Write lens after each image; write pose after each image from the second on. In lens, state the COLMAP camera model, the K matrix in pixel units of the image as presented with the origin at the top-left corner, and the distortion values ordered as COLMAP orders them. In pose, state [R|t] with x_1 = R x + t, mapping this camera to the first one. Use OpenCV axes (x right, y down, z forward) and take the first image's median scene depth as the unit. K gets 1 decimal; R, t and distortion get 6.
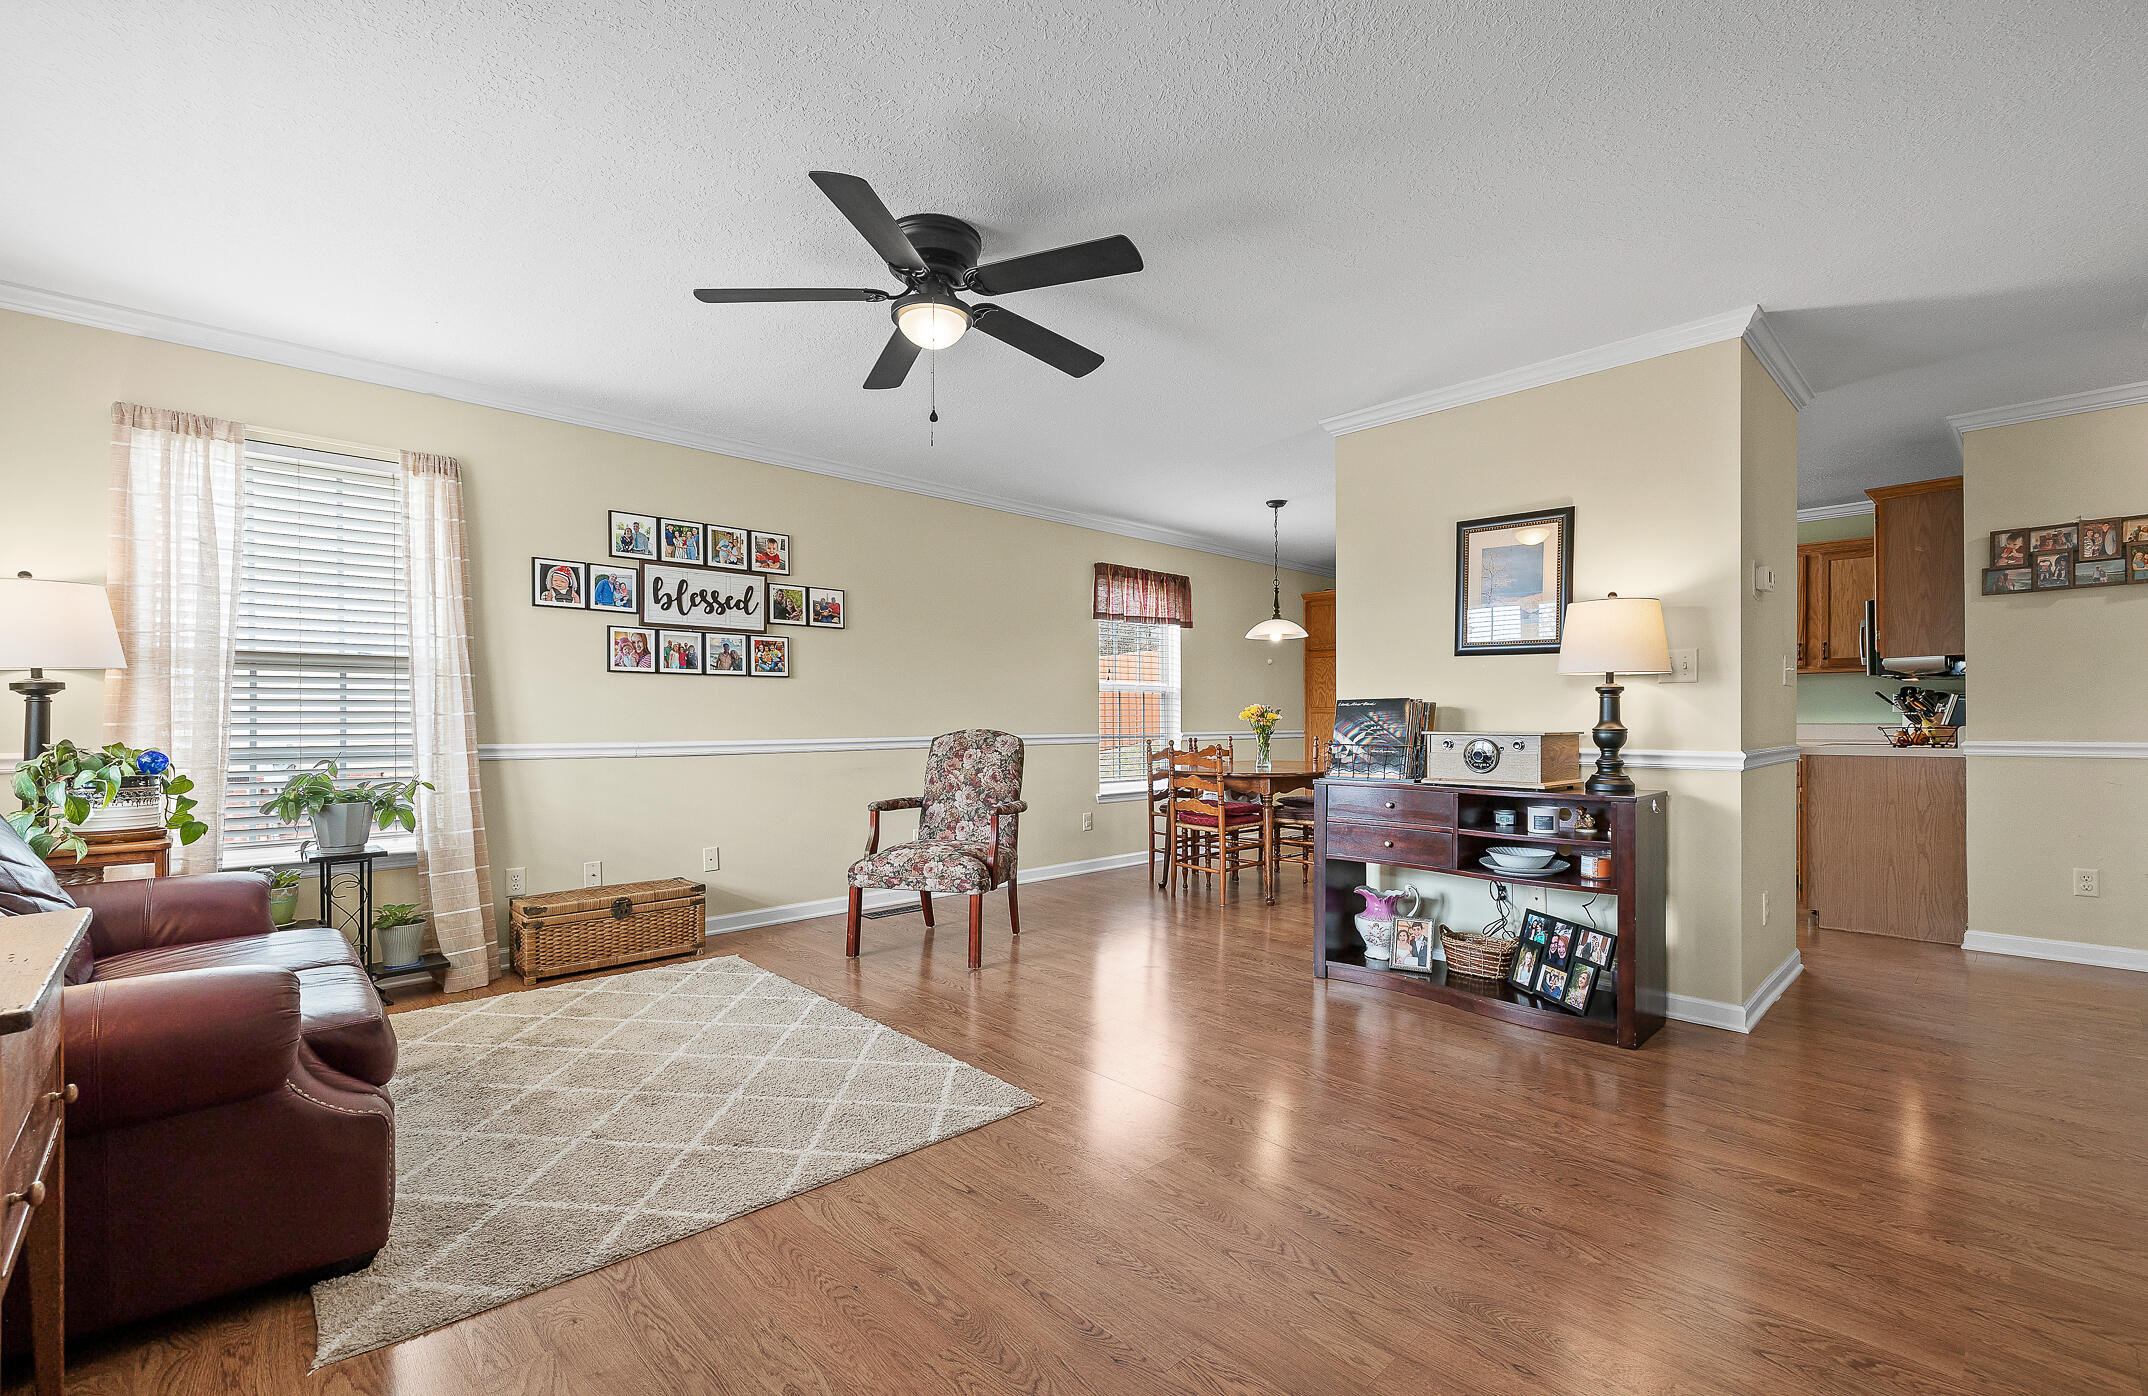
lens RADIAL K [[931.5, 0, 1078.1], [0, 931.5, 719.1], [0, 0, 1]] dist [-0.001923, -0.000080]
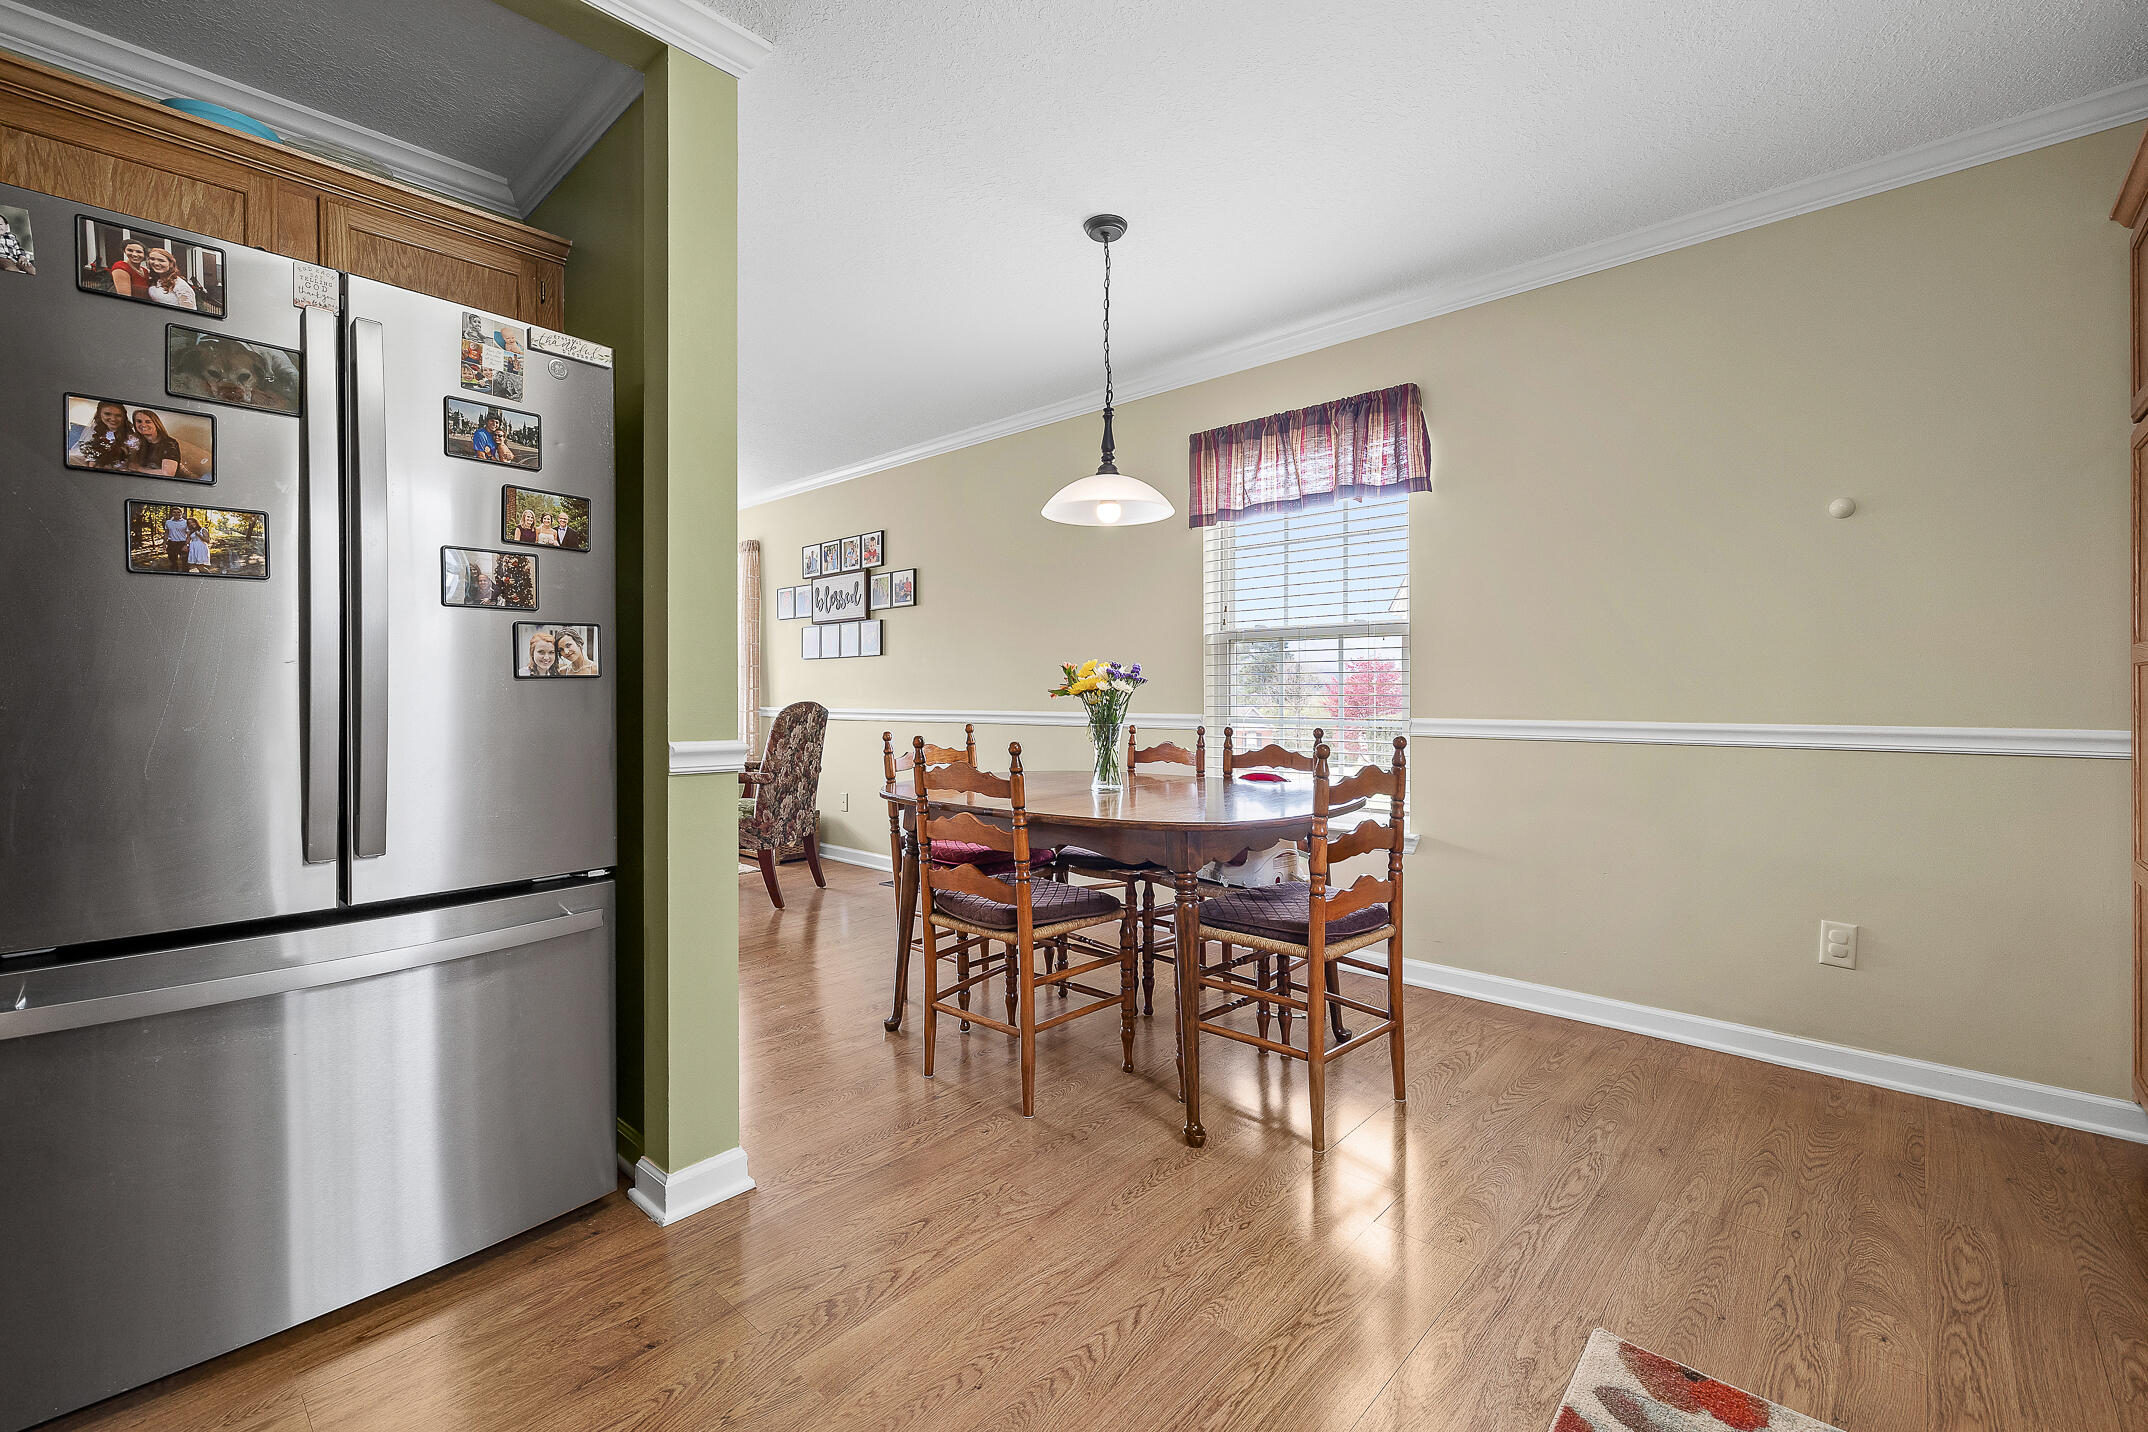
lens RADIAL K [[925.6, 0, 1052.2], [0, 925.6, 687.1], [0, 0, 1]] dist [0.002513, -0.000069]
pose [[0.049572, -0.003776, -0.998763, 0.927483], [0.009089, 0.999953, -0.003329, 0.003043], [0.998729, -0.008913, 0.049604, 1.263924]]
